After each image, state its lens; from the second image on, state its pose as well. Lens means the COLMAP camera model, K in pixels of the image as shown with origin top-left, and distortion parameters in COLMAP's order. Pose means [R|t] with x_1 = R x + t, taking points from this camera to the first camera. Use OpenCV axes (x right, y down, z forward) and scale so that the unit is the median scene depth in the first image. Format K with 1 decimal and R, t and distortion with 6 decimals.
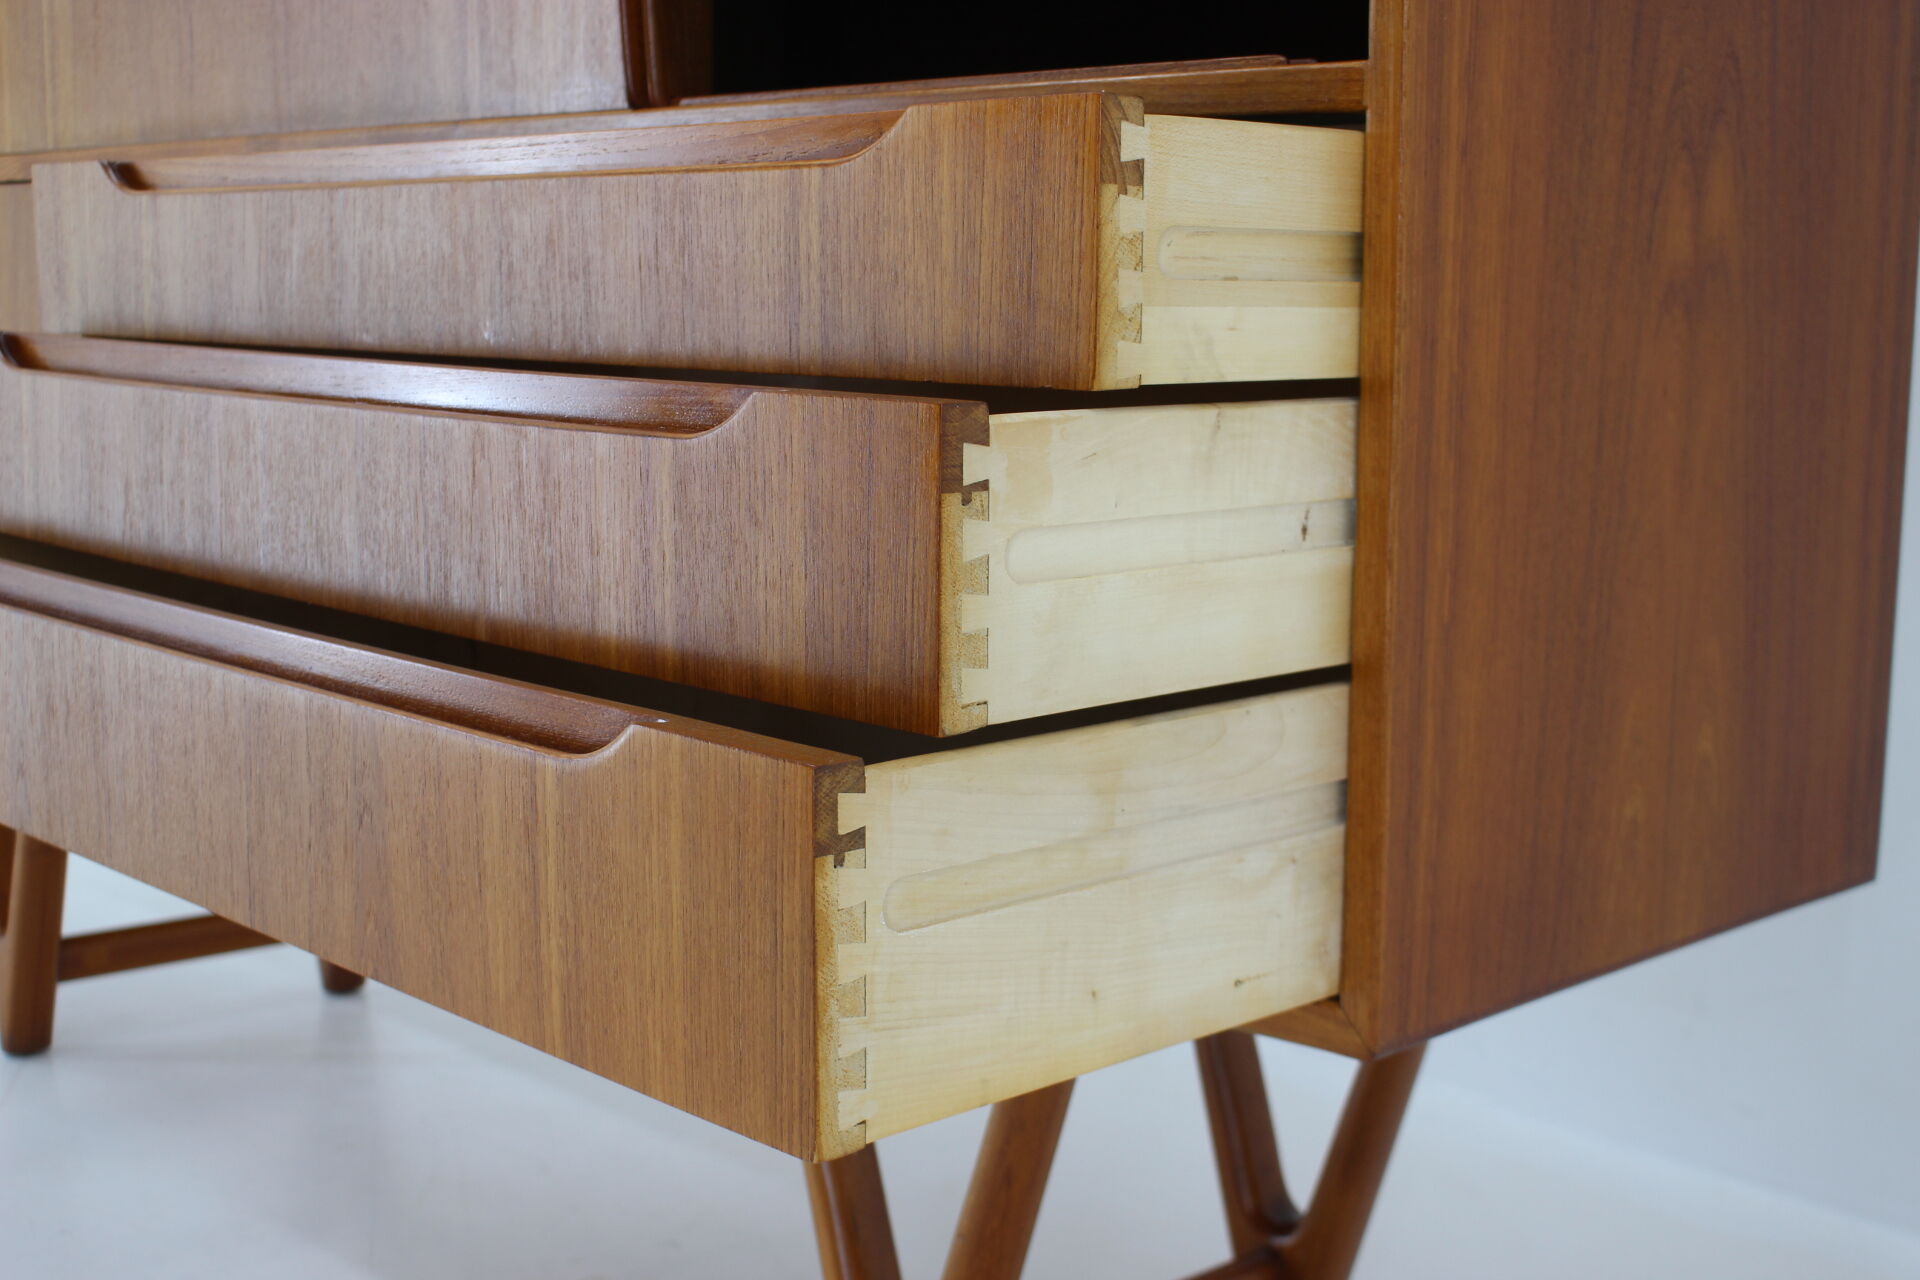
lens RADIAL K [[2442.6, 0, 960.0], [0, 2442.6, 640.0], [0, 0, 1]] dist [-0.102990, 0.074570]
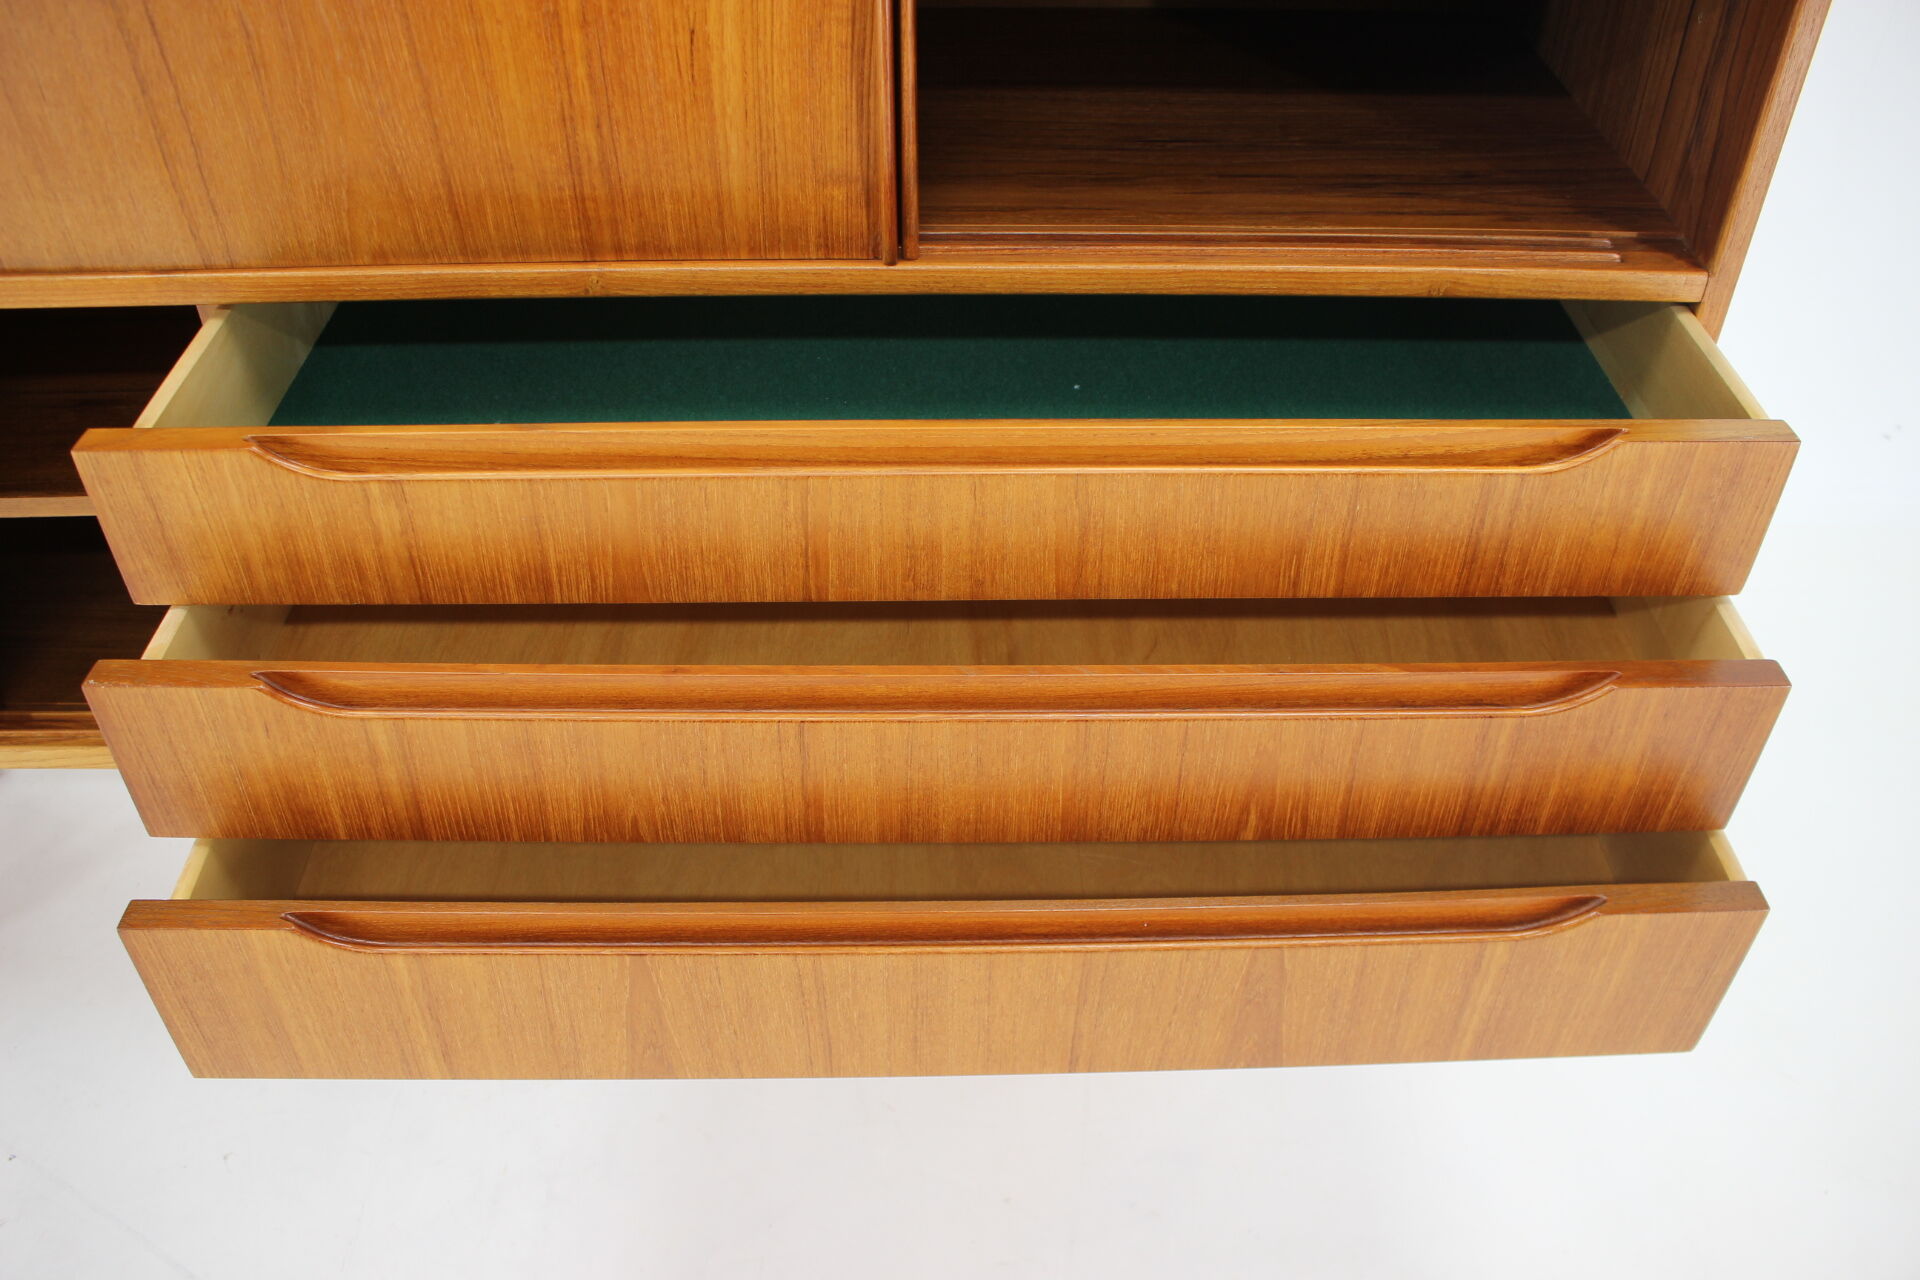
lens RADIAL K [[1595.0, 0, 960.0], [0, 1595.0, 640.0], [0, 0, 1]] dist [-0.129000, 0.010820]
pose [[0.673711, -0.485695, 0.556968, -0.833879], [0.108773, 0.810648, 0.575341, -0.687903], [-0.730946, -0.327031, 0.598973, 0.717738]]
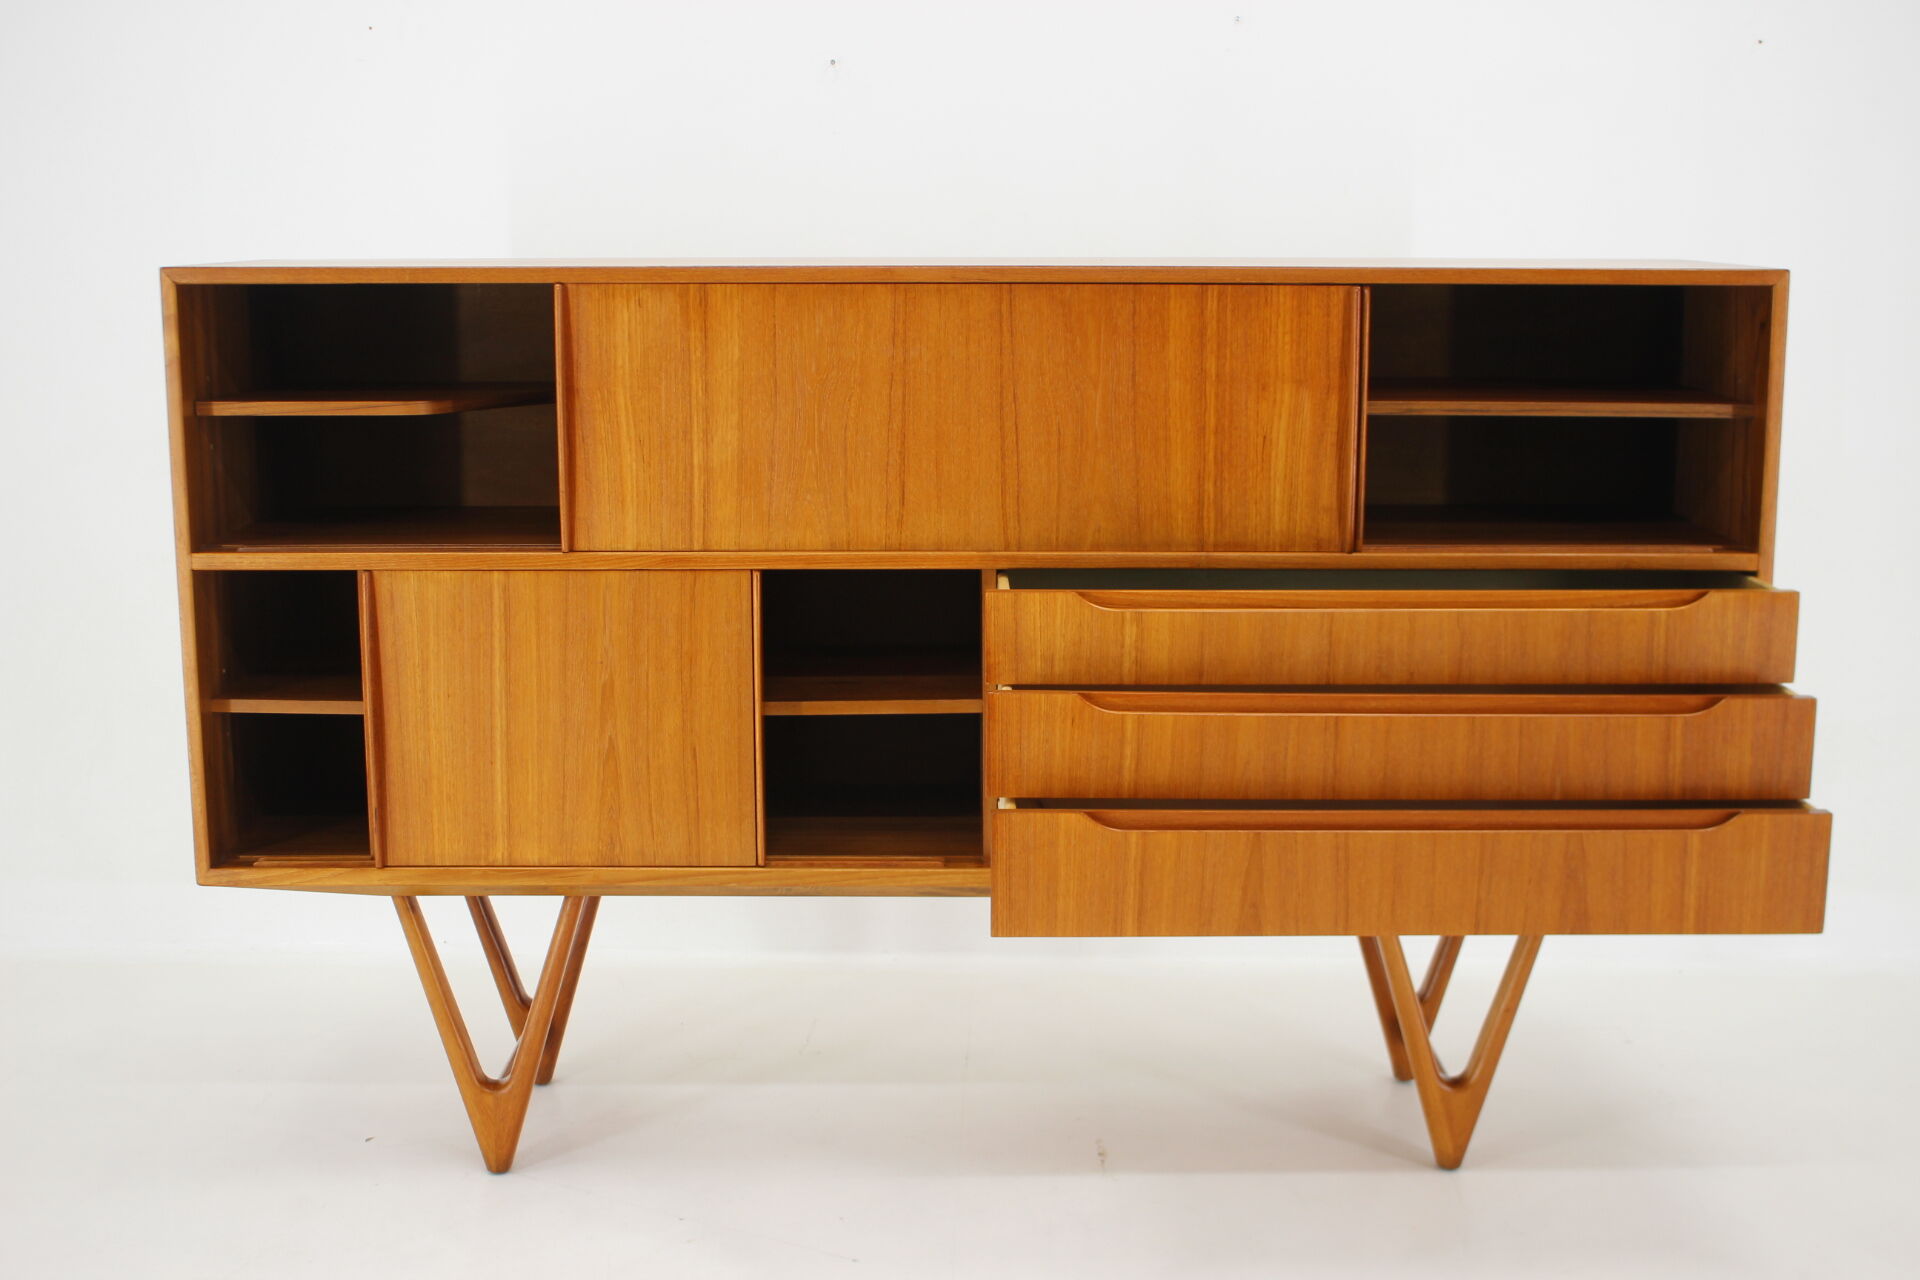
lens RADIAL K [[2442.6, 0, 960.0], [0, 2442.6, 640.0], [0, 0, 1]] dist [-0.102990, 0.074570]
pose [[0.684674, -0.135504, 0.716142, -2.792016], [0.113357, 0.990407, 0.079023, -0.504735], [-0.719980, 0.027075, 0.693466, -0.381981]]
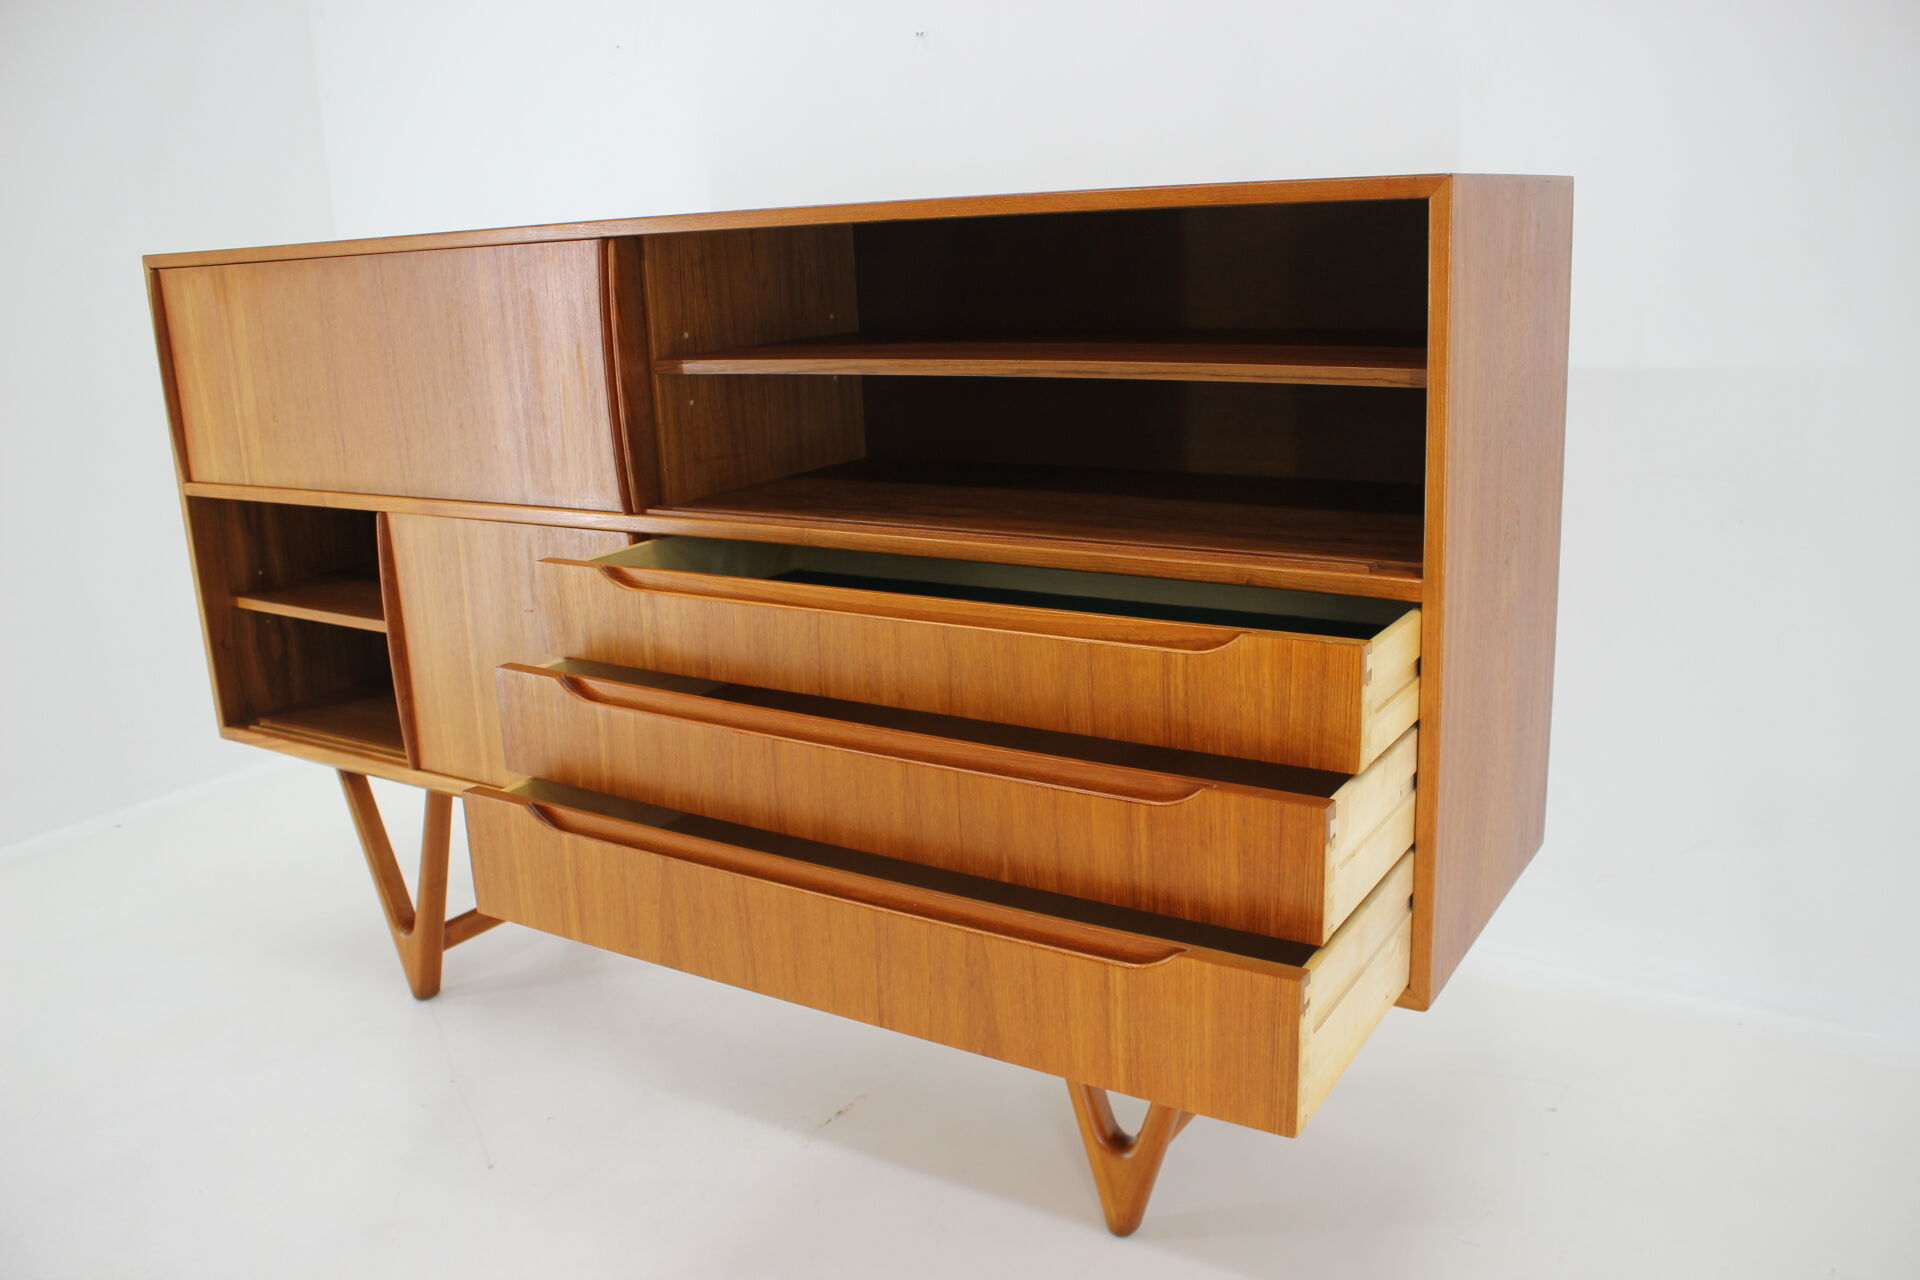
lens RADIAL K [[1595.0, 0, 960.0], [0, 1595.0, 640.0], [0, 0, 1]] dist [-0.129000, 0.010820]
pose [[0.969467, -0.113485, 0.217381, -0.565472], [0.090422, 0.989440, 0.113283, -0.398878], [-0.227941, -0.090169, 0.969491, -0.284896]]
